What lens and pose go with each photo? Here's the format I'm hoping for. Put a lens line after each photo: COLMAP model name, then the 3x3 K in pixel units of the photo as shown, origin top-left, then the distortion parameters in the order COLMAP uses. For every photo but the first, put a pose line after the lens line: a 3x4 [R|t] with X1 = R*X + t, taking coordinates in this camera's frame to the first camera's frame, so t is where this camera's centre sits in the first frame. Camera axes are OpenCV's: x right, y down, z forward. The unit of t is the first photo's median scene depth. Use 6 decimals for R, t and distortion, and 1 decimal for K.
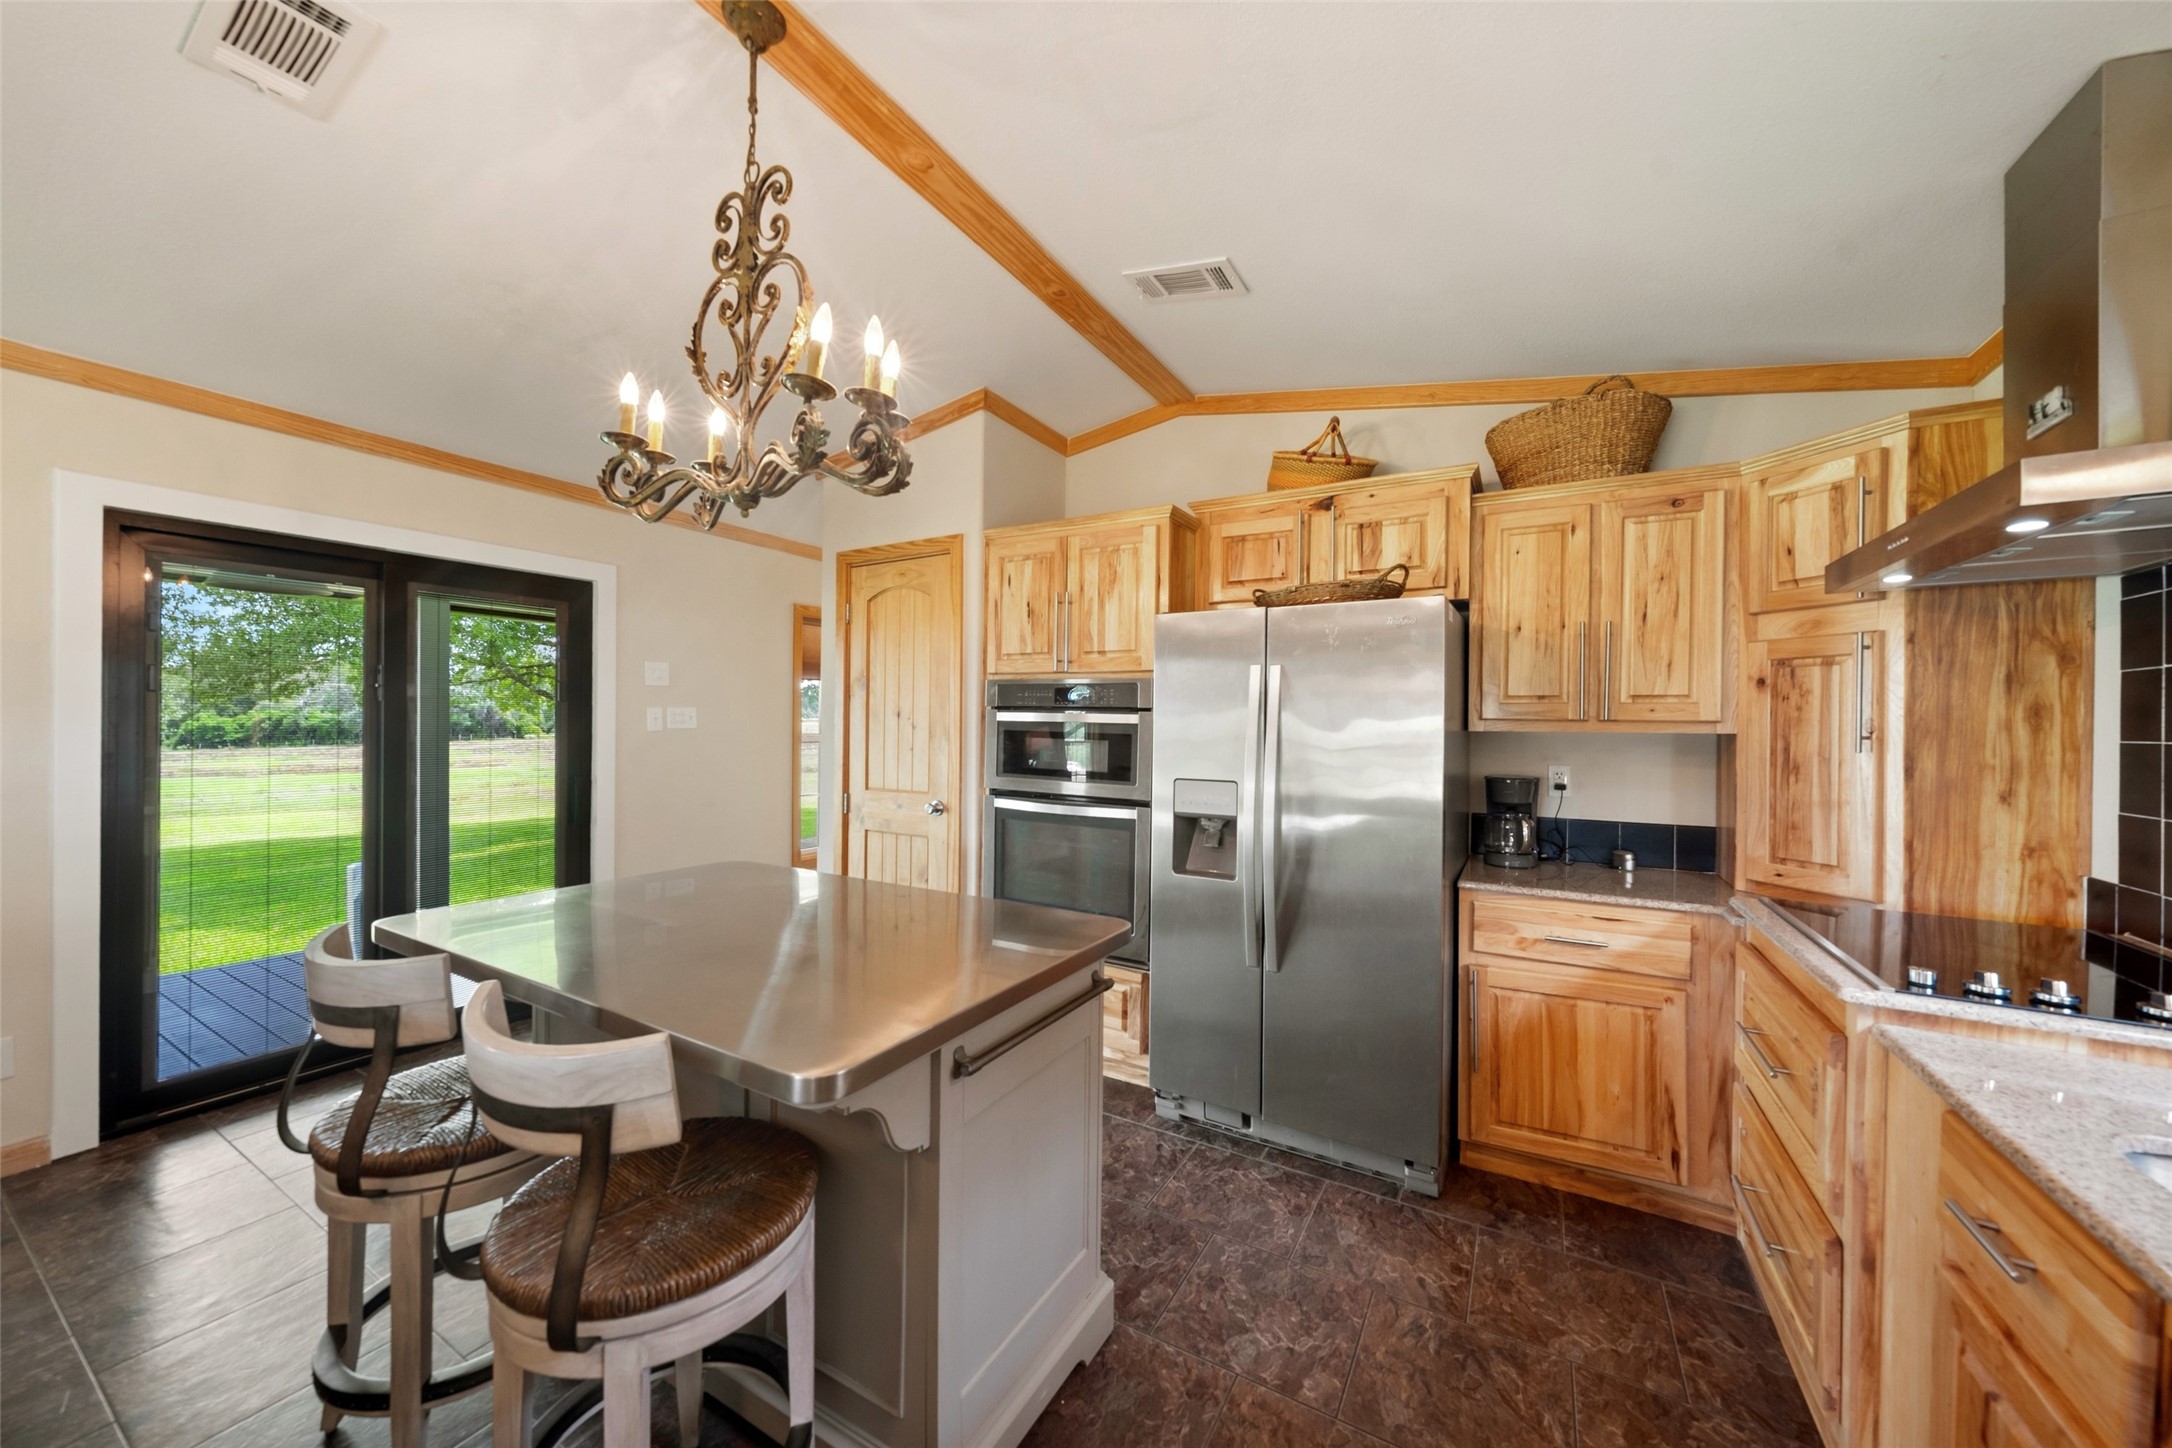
lens RADIAL K [[756.3, 0, 1086.0], [0, 756.3, 724.0], [0, 0, 1]] dist [0.000736, 0.000038]
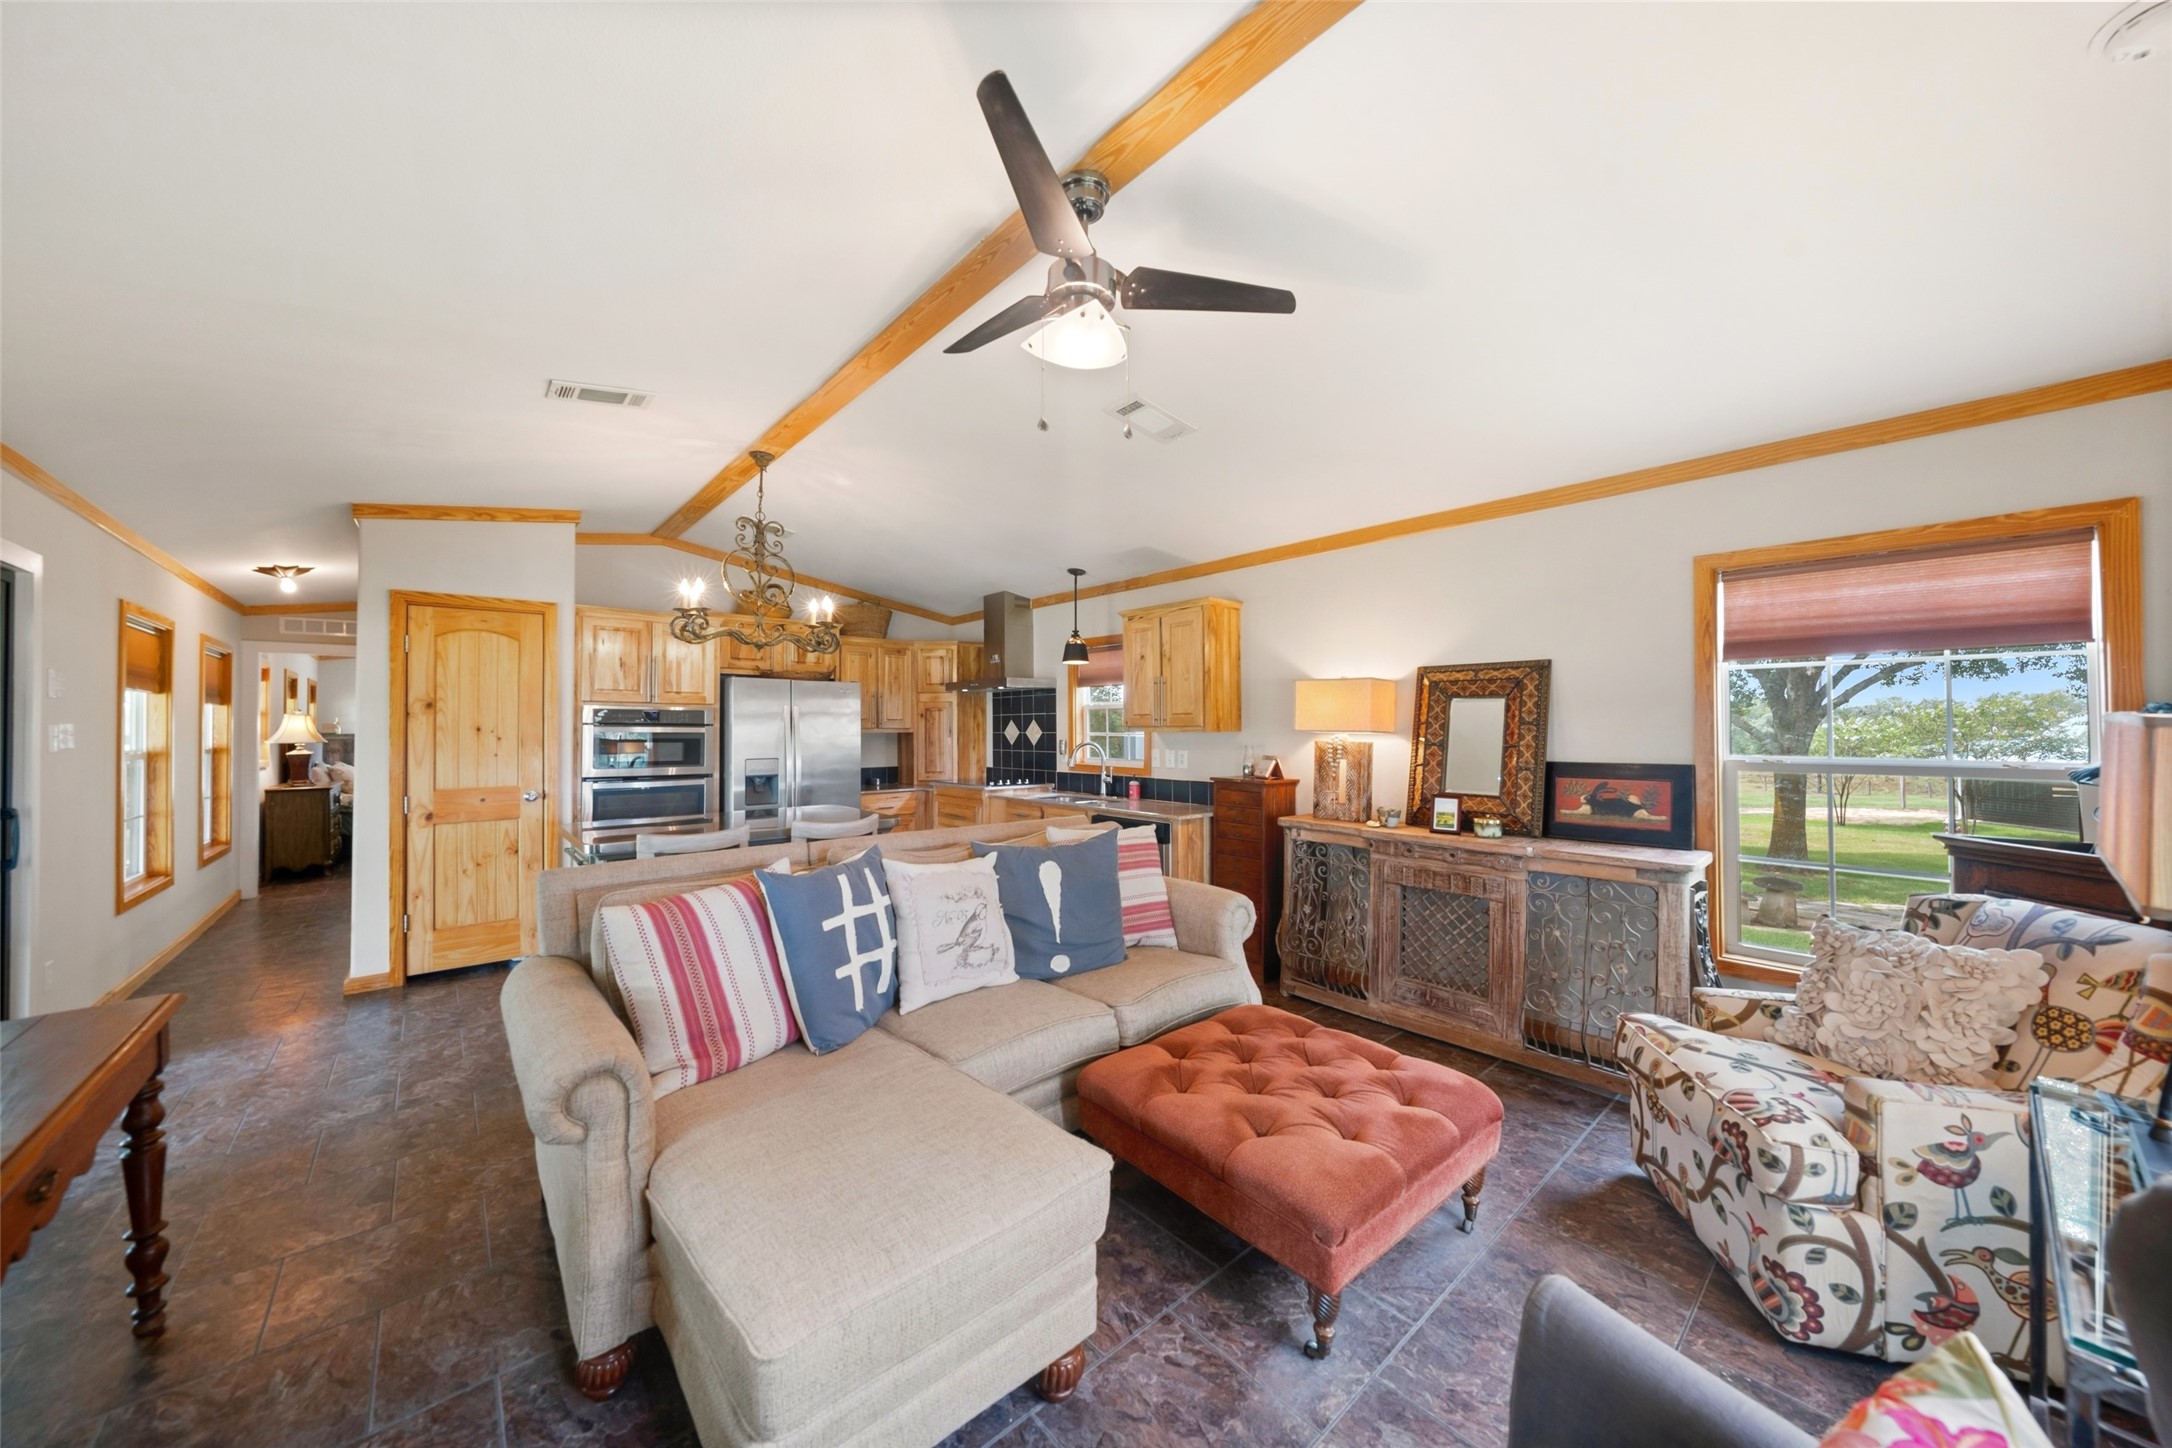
lens RADIAL K [[756.3, 0, 1086.0], [0, 756.3, 724.0], [0, 0, 1]] dist [0.000736, 0.000038]
pose [[0.325600, -0.008690, 0.945468, -1.606414], [0.005190, 0.999959, 0.007404, -0.035182], [-0.945493, 0.002497, 0.325632, -0.564563]]
